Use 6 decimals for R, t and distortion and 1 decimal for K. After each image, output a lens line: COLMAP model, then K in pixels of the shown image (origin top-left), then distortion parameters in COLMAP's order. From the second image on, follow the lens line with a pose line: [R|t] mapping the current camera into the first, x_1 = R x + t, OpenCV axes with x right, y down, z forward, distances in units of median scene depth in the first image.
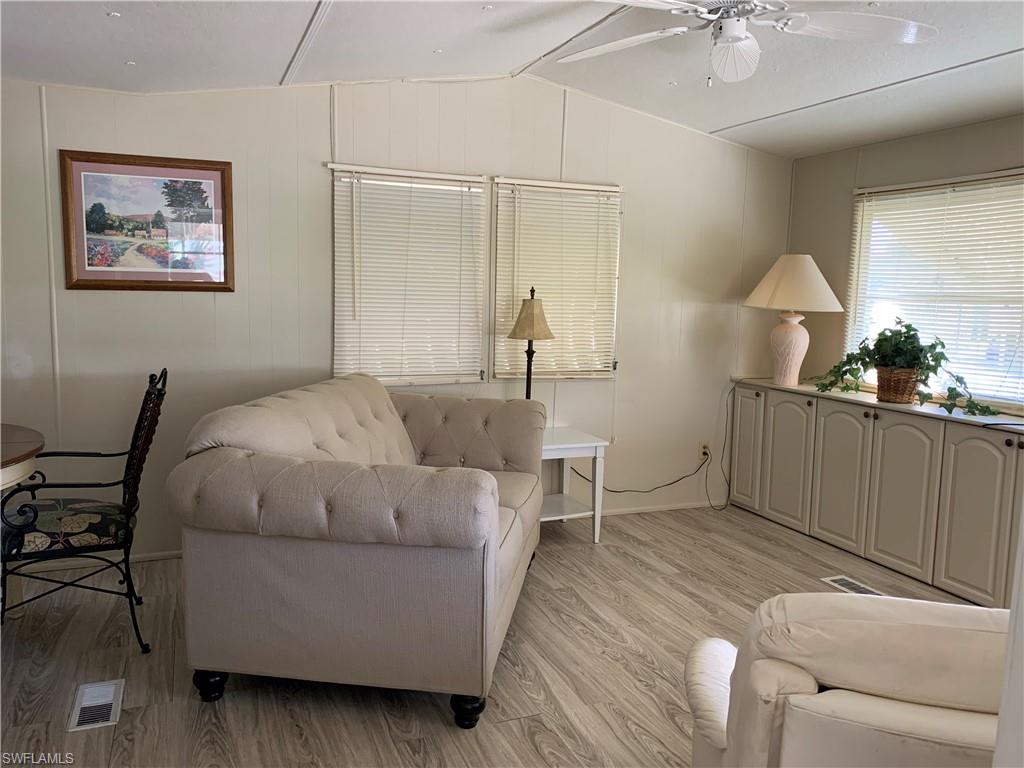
lens RADIAL K [[784.2, 0, 507.6], [0, 784.2, 385.6], [0, 0, 1]] dist [0.018689, -0.006817]
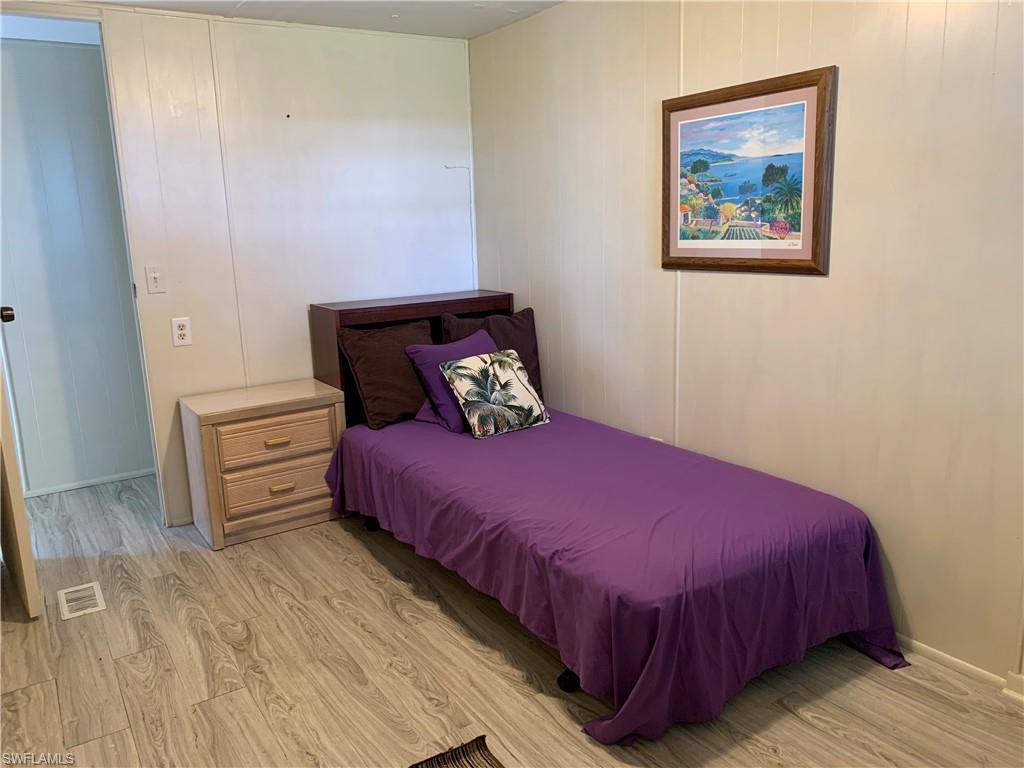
lens RADIAL K [[774.9, 0, 505.1], [0, 774.9, 384.5], [0, 0, 1]] dist [0.069861, -0.122977]
pose [[0.176462, 0.170982, -0.969343, 0.244402], [-0.086809, 0.983663, 0.157705, -0.112272], [0.980472, 0.056319, 0.188422, 0.650986]]
